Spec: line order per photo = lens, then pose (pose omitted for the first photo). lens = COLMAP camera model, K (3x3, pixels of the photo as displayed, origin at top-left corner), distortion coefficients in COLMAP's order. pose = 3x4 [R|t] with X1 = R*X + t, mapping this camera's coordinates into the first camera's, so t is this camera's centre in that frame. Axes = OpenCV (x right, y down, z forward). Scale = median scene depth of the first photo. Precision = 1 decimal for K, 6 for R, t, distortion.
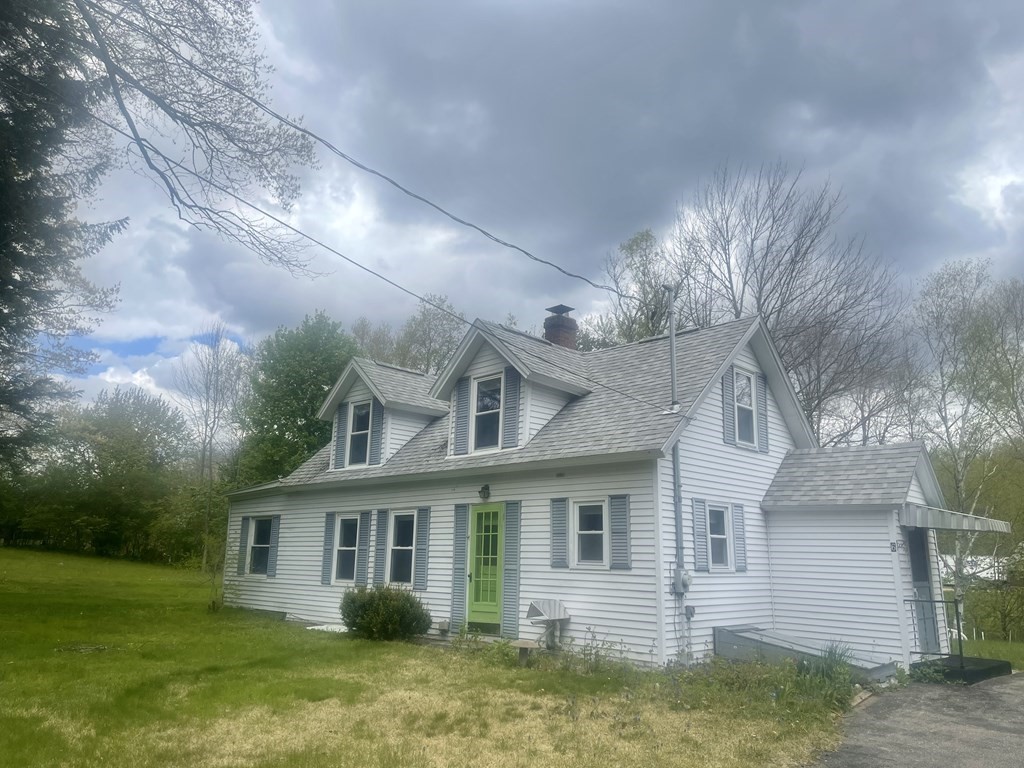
lens RADIAL K [[769.4, 0, 510.5], [0, 769.4, 385.7], [0, 0, 1]] dist [0.075377, -0.103022]
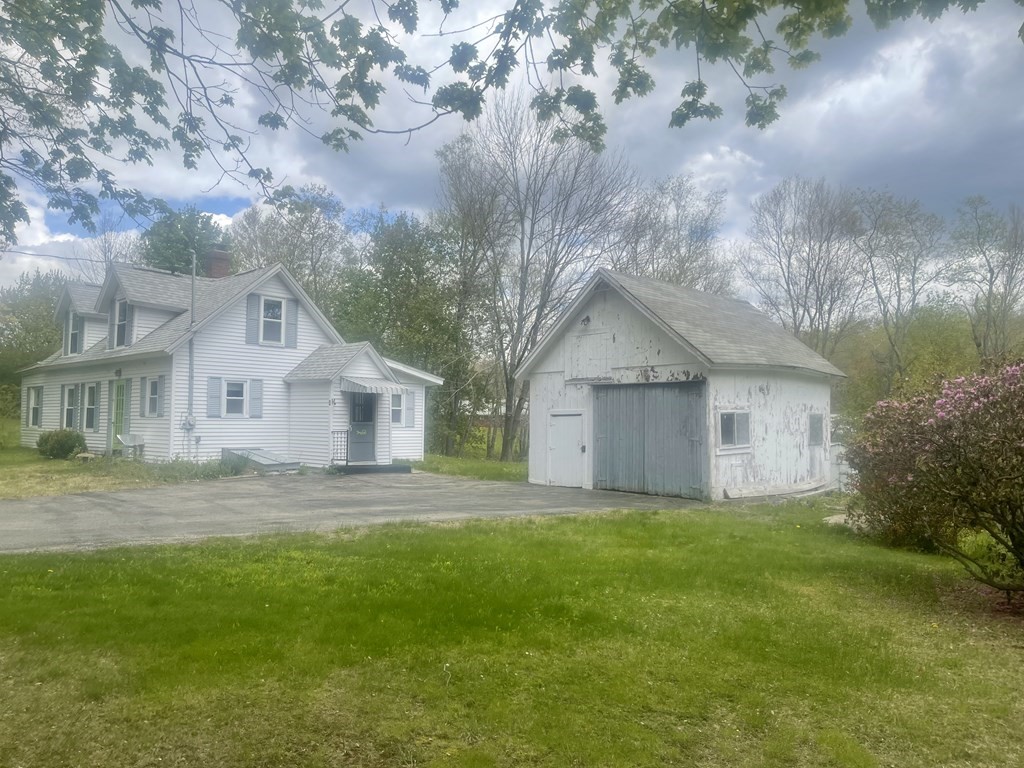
lens RADIAL K [[769.4, 0, 504.6], [0, 769.4, 382.8], [0, 0, 1]] dist [0.075377, -0.103022]
pose [[0.999966, -0.006042, 0.005540, 0.773517], [0.005028, 0.985849, 0.167559, -0.112146], [-0.006473, -0.167526, 0.985846, -0.628244]]
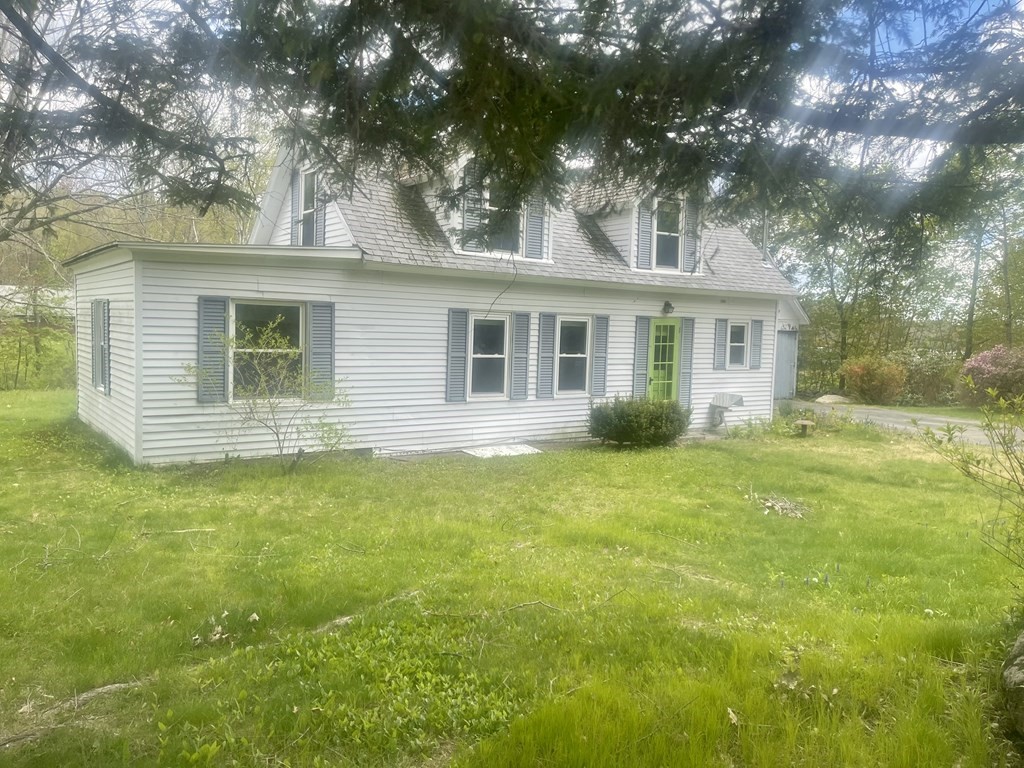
lens RADIAL K [[769.4, 0, 512.7], [0, 769.4, 380.9], [0, 0, 1]] dist [0.075377, -0.103022]
pose [[0.163716, -0.085159, 0.982825, -1.194492], [-0.244353, 0.961721, 0.124034, 0.157219], [-0.955766, -0.260463, 0.136640, 1.039172]]
